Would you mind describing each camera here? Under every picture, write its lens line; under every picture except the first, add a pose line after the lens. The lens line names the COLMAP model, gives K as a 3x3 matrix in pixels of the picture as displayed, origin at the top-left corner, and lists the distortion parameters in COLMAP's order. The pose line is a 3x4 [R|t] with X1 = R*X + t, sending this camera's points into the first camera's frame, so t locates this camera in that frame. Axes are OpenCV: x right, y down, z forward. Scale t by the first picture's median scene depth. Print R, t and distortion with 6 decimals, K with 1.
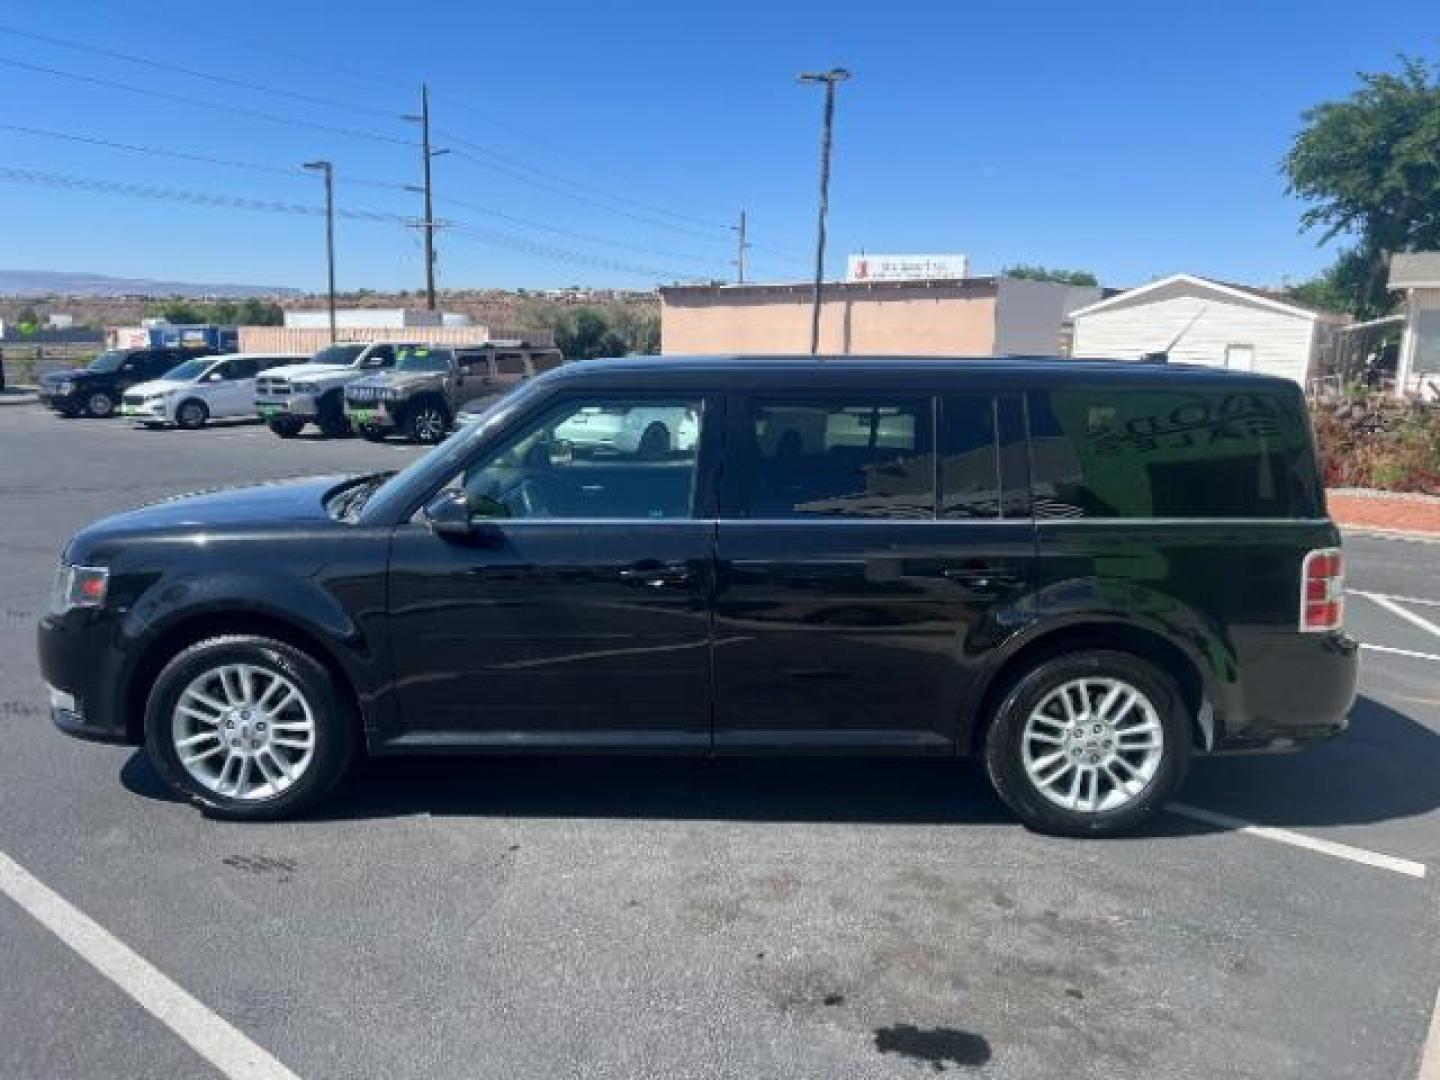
lens RADIAL K [[1082.4, 0, 720.0], [0, 1082.4, 540.0], [0, 0, 1]] dist [0.062417, -0.071186]
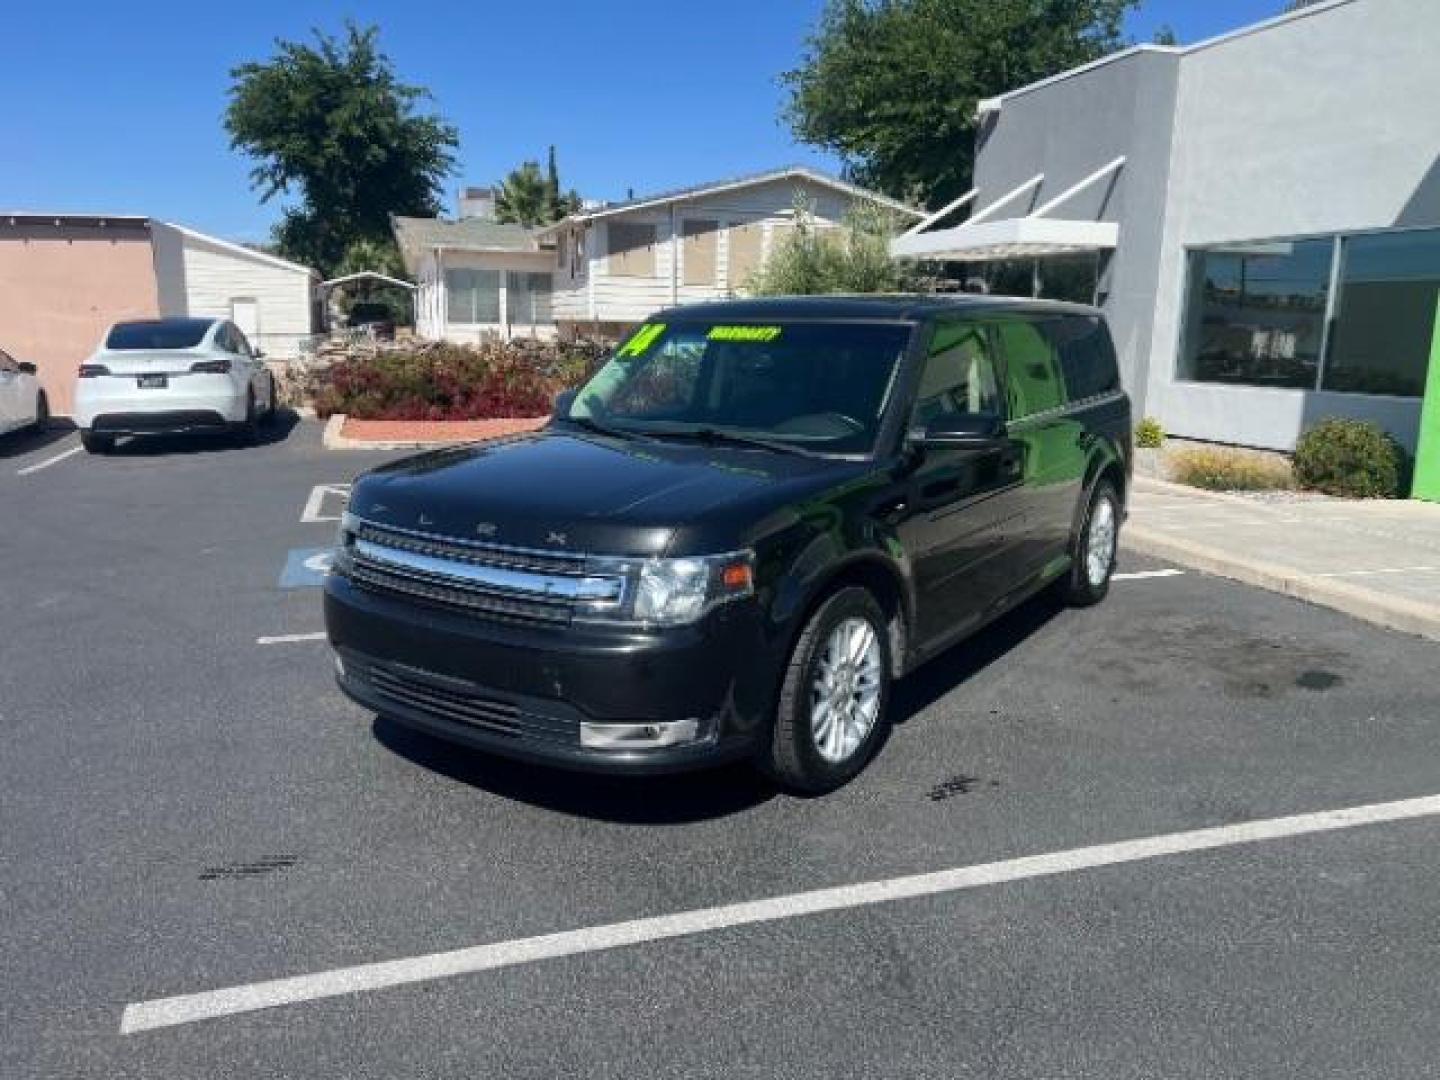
lens RADIAL K [[1101.9, 0, 743.9], [0, 1101.9, 539.2], [0, 0, 1]] dist [0.043432, -0.047617]
pose [[0.549439, -0.177280, 0.816510, -0.135270], [0.148941, 0.982361, 0.113065, -0.008146], [-0.822152, 0.059490, 0.566152, 0.056342]]
